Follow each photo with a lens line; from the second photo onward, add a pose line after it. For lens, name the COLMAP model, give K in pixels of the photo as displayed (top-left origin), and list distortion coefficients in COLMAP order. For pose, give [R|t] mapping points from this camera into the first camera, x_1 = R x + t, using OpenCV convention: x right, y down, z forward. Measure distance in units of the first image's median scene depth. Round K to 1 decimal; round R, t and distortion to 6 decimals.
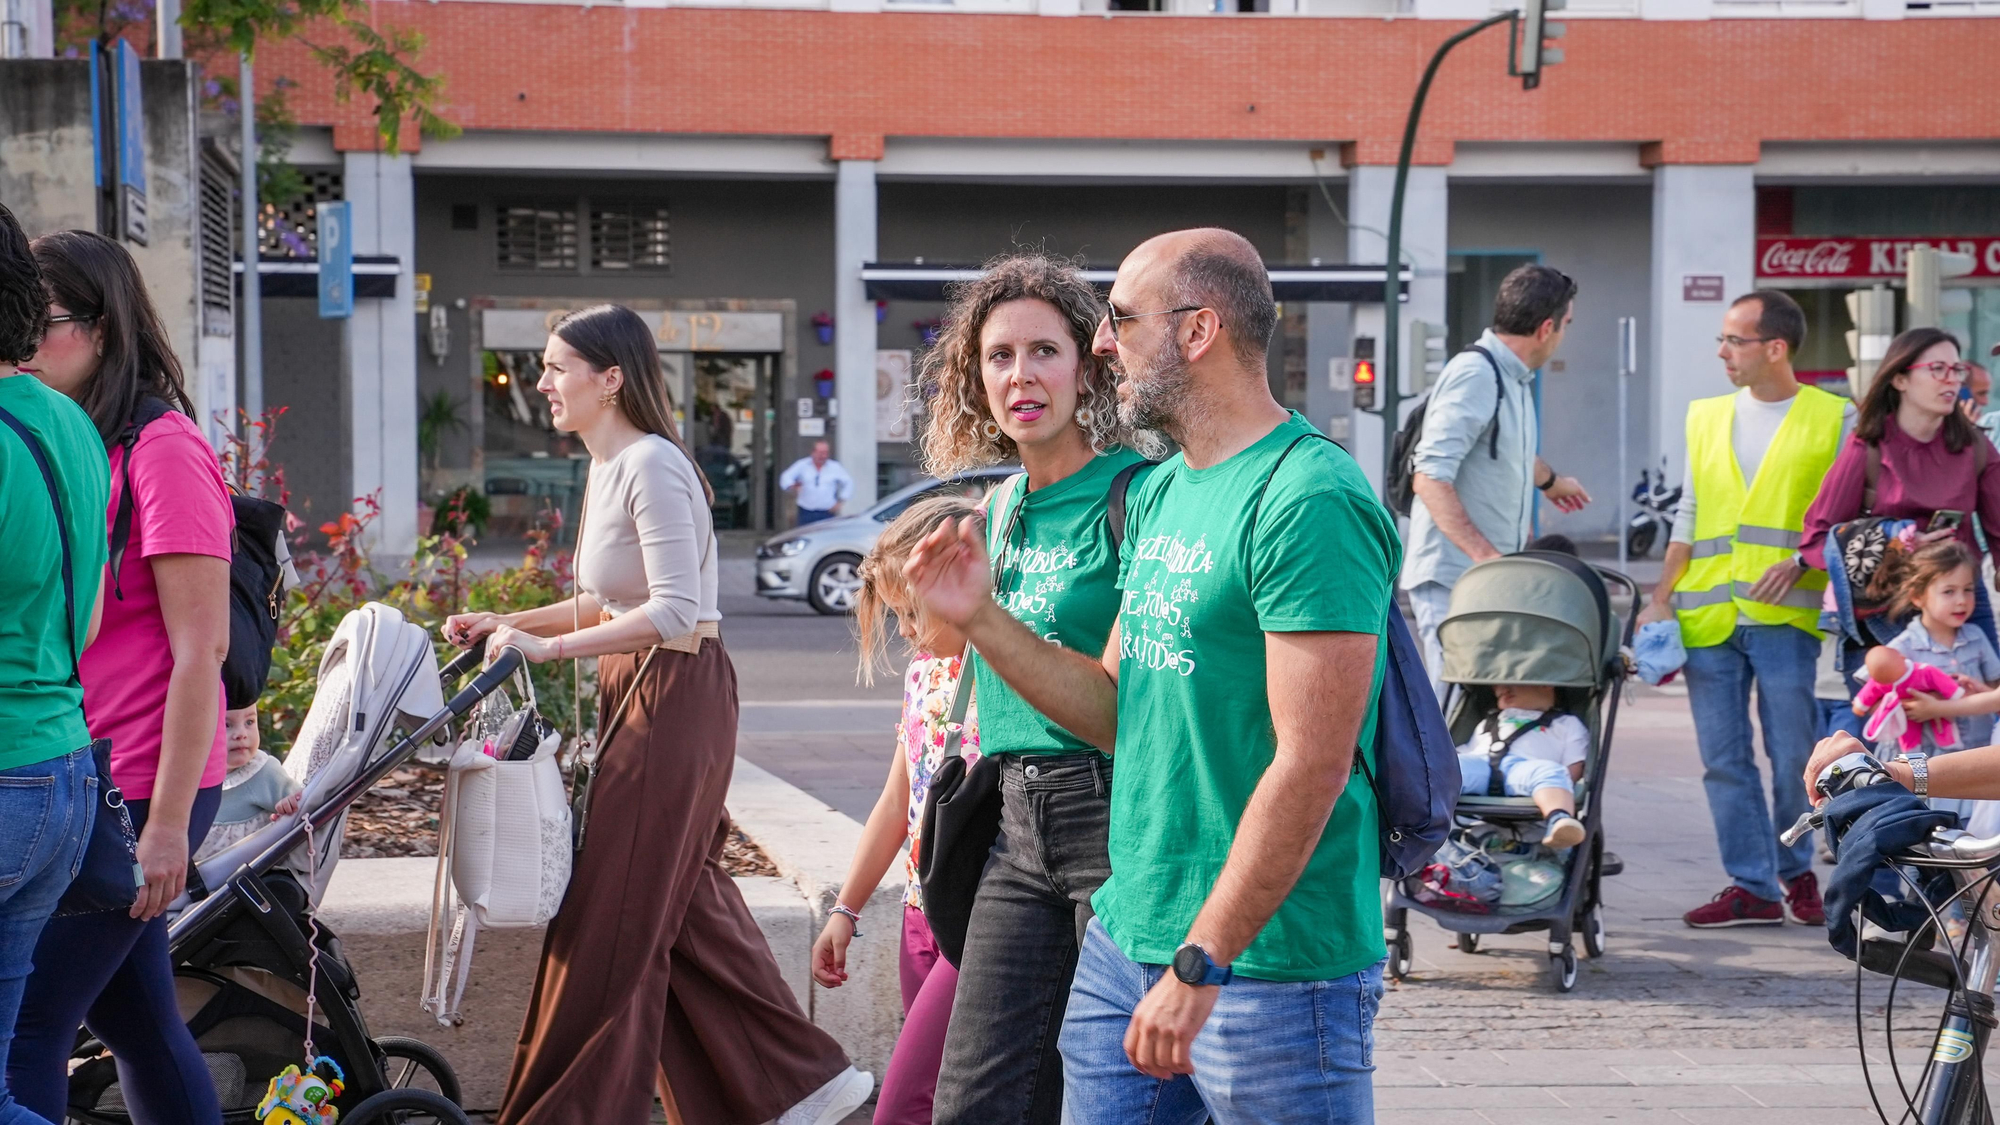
lens RADIAL K [[3755.0, 0, 1001.4], [0, 3755.0, 559.0], [0, 0, 1]] dist [0.311245, 0.000000]
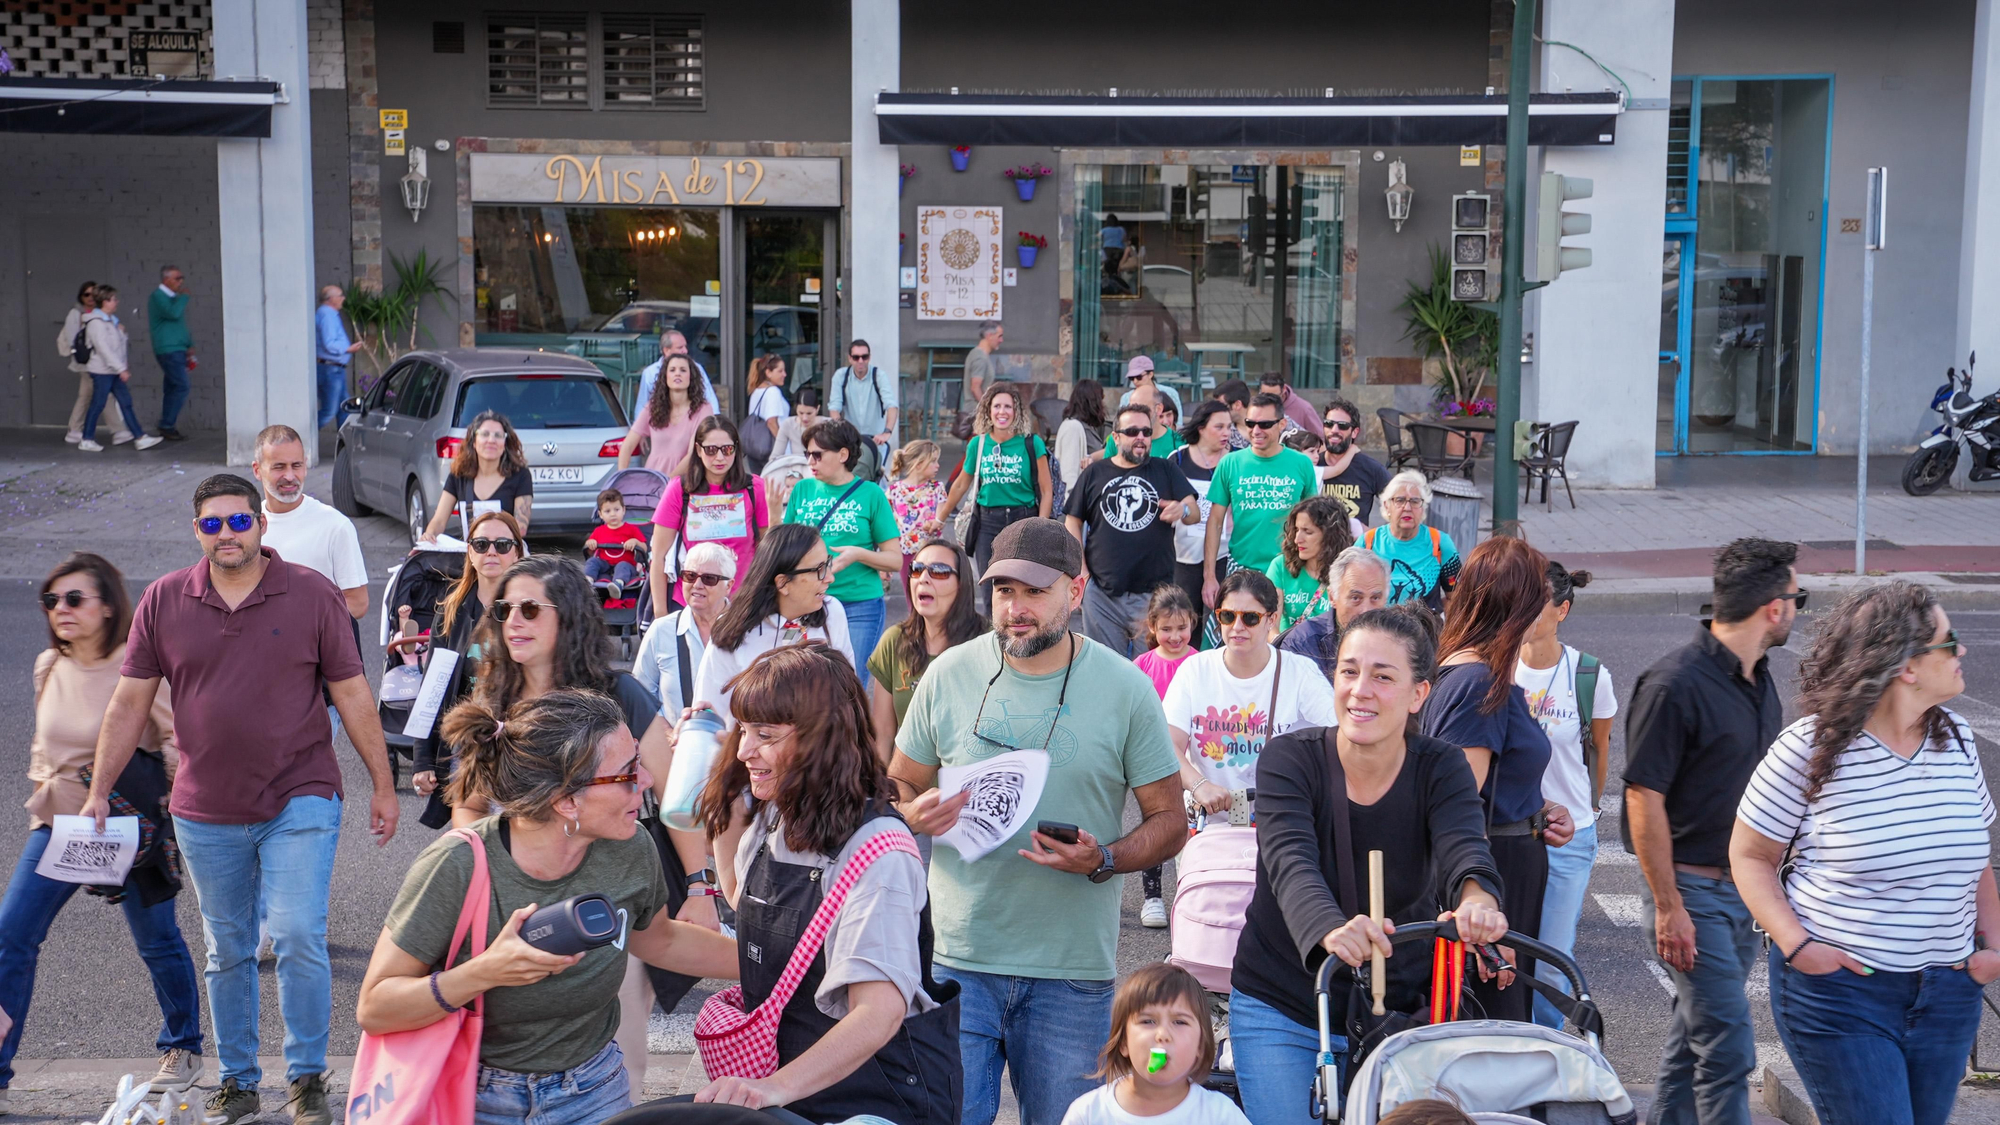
lens RADIAL K [[3166.6, 0, 1031.8], [0, 3166.6, 486.6], [0, 0, 1]] dist [0.279620, 0.000000]
pose [[0.987886, 0.017707, -0.154170, 0.089700], [-0.011704, 0.999141, 0.039754, -0.023481], [0.154741, -0.037468, 0.987244, 0.342178]]
